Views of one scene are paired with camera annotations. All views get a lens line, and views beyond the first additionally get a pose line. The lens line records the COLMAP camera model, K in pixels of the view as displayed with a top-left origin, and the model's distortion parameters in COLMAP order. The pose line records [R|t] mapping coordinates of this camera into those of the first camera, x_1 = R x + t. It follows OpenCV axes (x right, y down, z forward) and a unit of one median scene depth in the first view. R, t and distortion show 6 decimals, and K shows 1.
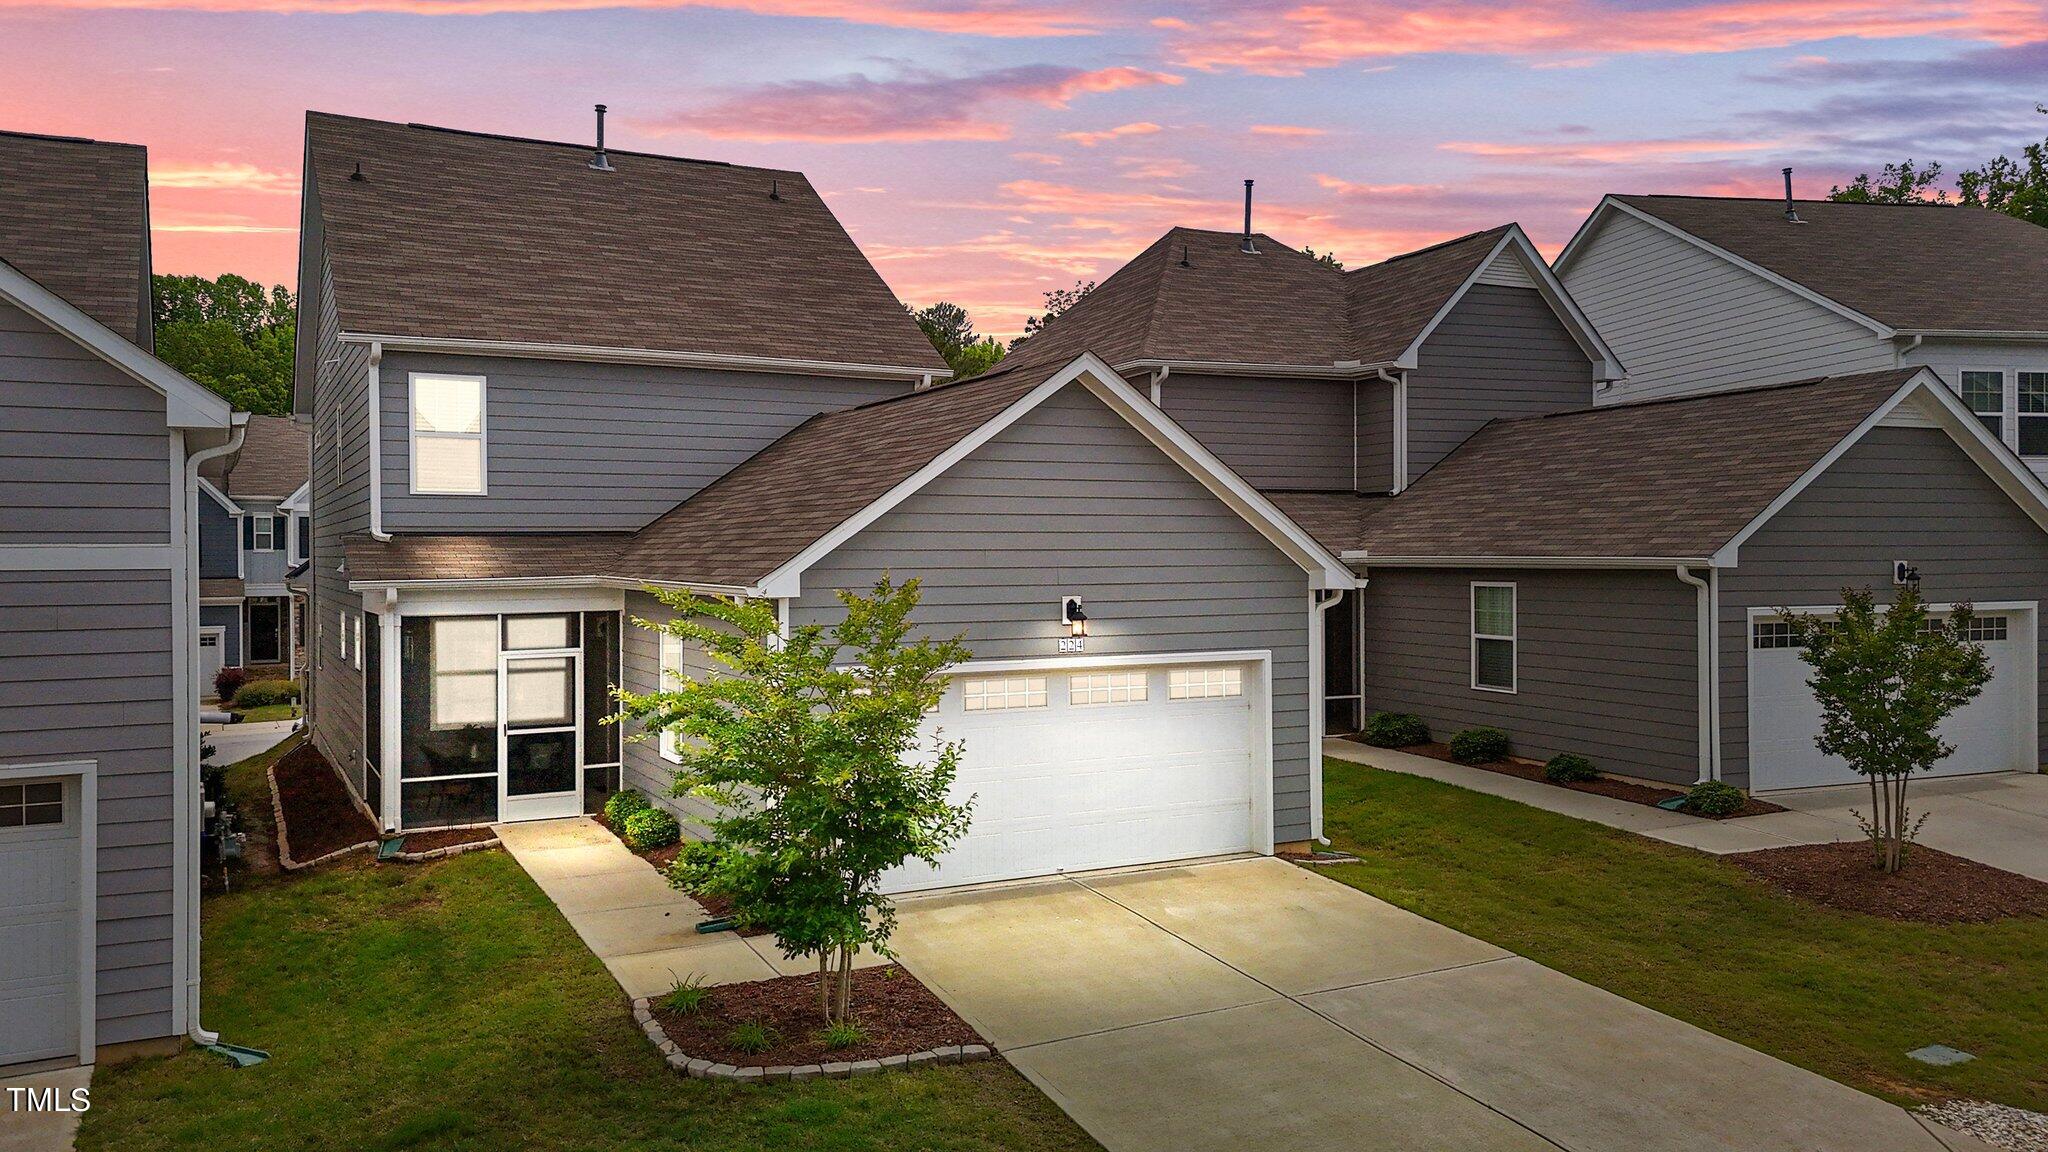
lens RADIAL K [[1512.8, 0, 1024.1], [0, 1512.8, 579.1], [0, 0, 1]] dist [0.062838, -0.051948]
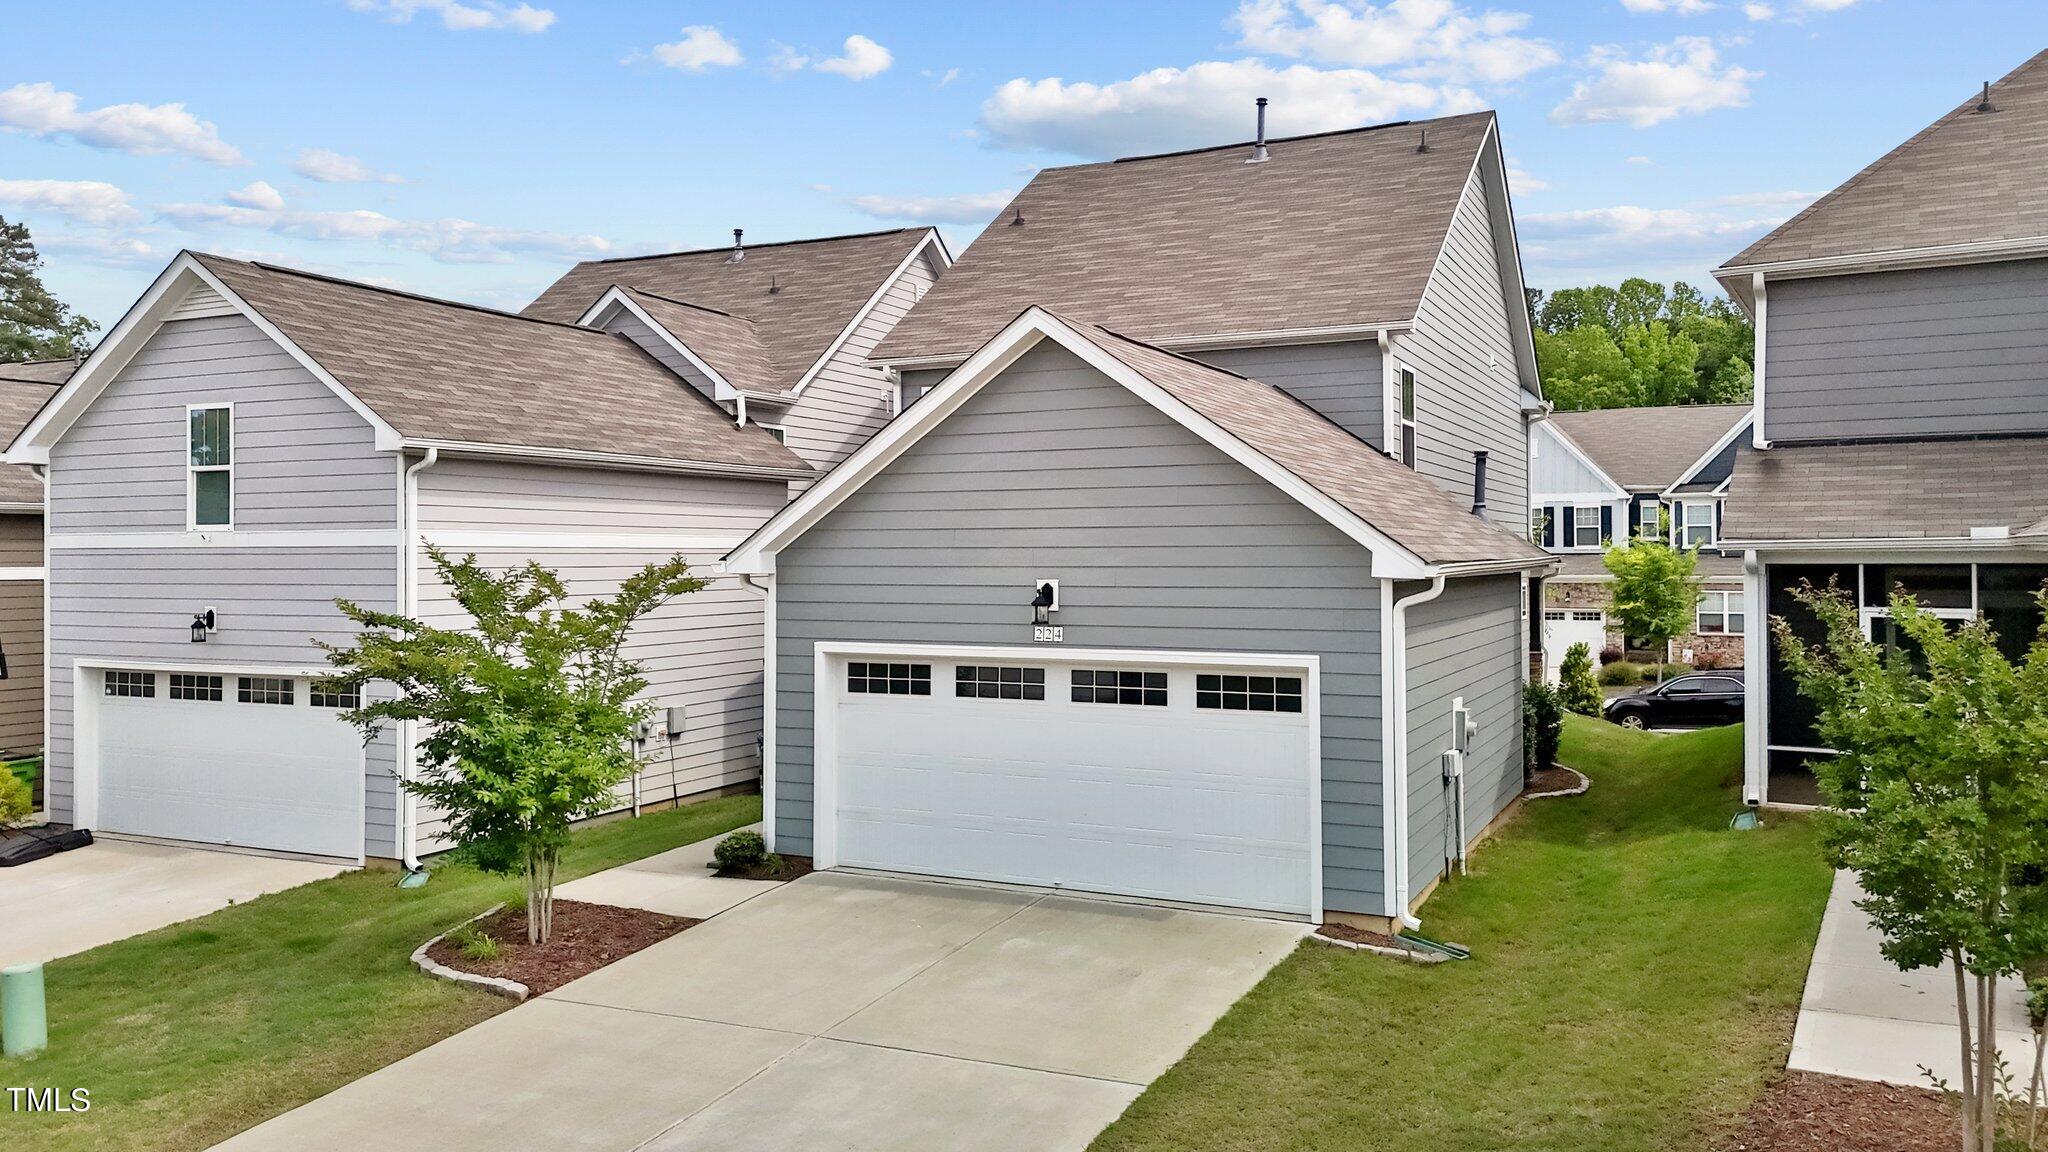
lens RADIAL K [[1512.8, 0, 1027.5], [0, 1512.8, 560.4], [0, 0, 1]] dist [0.062838, -0.051948]
pose [[0.591367, 0.006687, -0.806375, 0.511702], [-0.012280, 0.999924, -0.000714, 0.000489], [0.806309, 0.010324, 0.591404, 0.312118]]
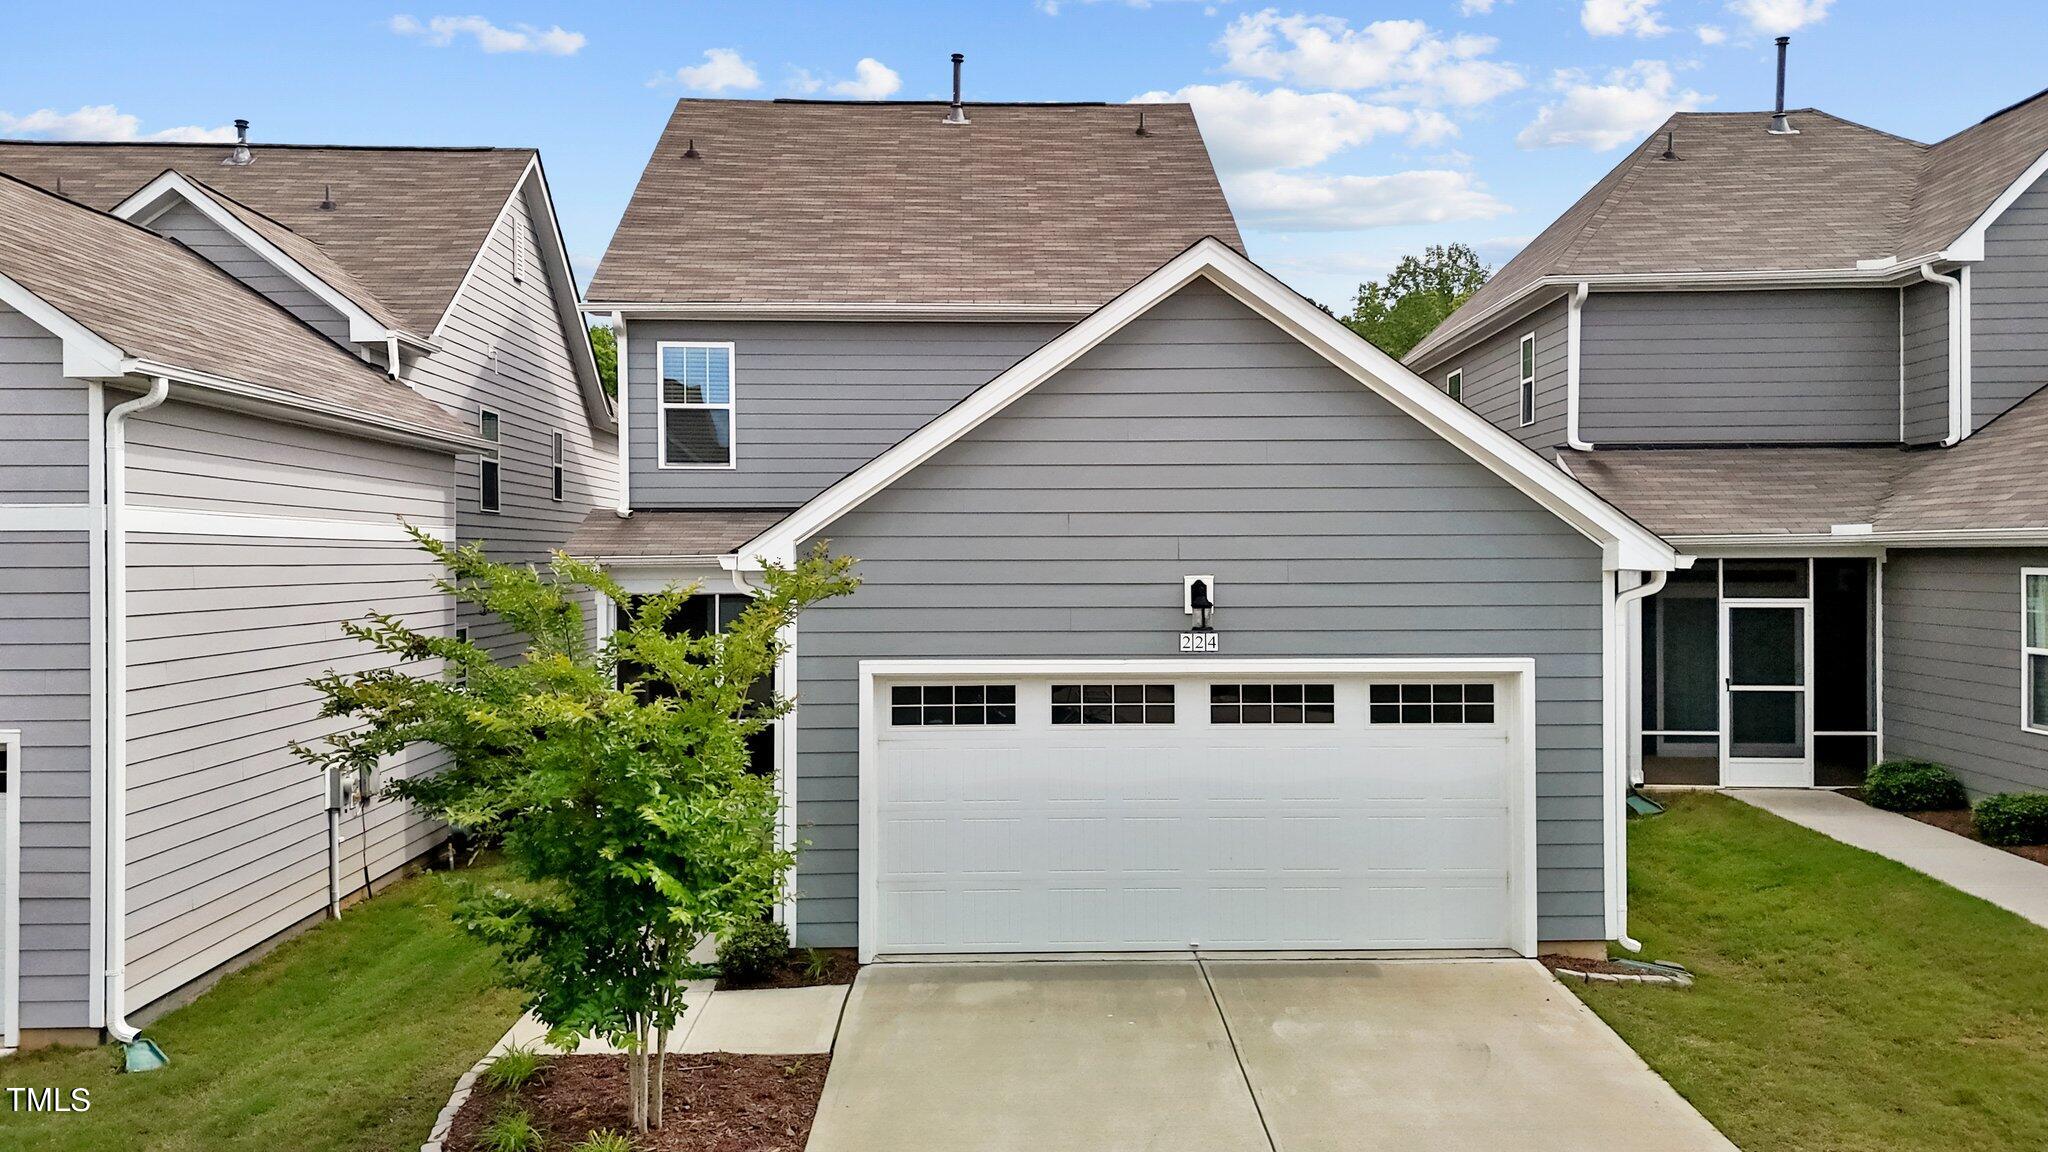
lens RADIAL K [[1512.8, 0, 1021.3], [0, 1512.8, 580.2], [0, 0, 1]] dist [0.062838, -0.051948]
pose [[0.900451, 0.008753, -0.434868, 0.186920], [-0.008151, 0.999962, 0.003250, 0.008054], [0.434880, 0.000618, 0.900488, 0.203420]]
